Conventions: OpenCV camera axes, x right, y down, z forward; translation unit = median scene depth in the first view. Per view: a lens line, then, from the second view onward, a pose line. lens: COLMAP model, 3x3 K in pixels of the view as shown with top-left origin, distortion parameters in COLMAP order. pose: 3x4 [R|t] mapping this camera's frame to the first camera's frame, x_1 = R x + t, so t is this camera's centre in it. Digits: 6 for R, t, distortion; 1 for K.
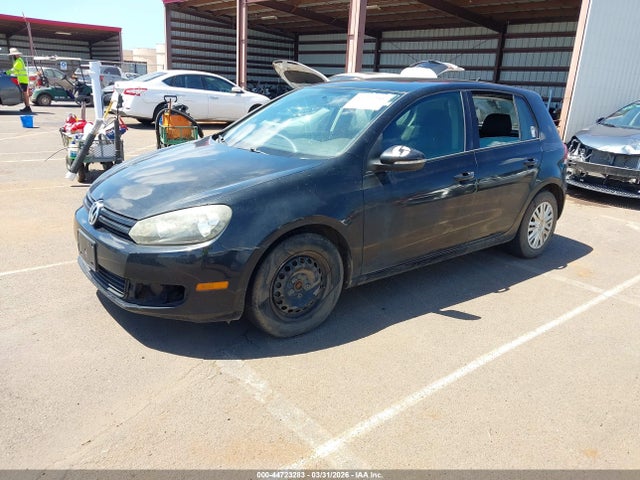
lens RADIAL K [[512.5, 0, 332.9], [0, 512.5, 238.9], [0, 0, 1]] dist [0.062792, -0.112118]
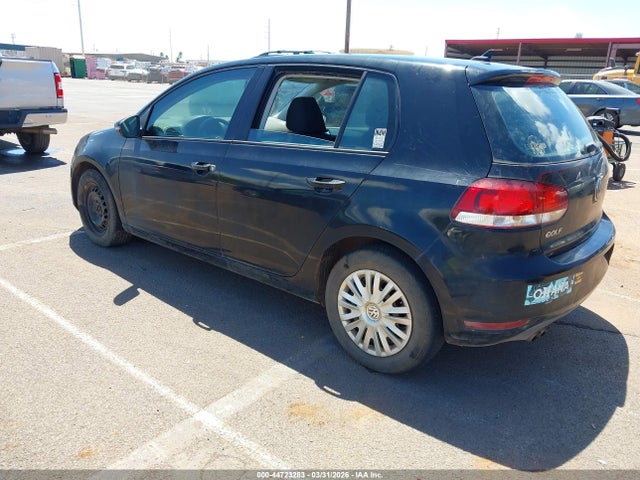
lens RADIAL K [[512.5, 0, 332.9], [0, 512.5, 238.9], [0, 0, 1]] dist [0.062792, -0.112118]
pose [[0.170364, 0.247693, -0.953742, 1.056944], [-0.310132, 0.932182, 0.186696, -0.221206], [0.935304, 0.263980, 0.235628, 0.967418]]
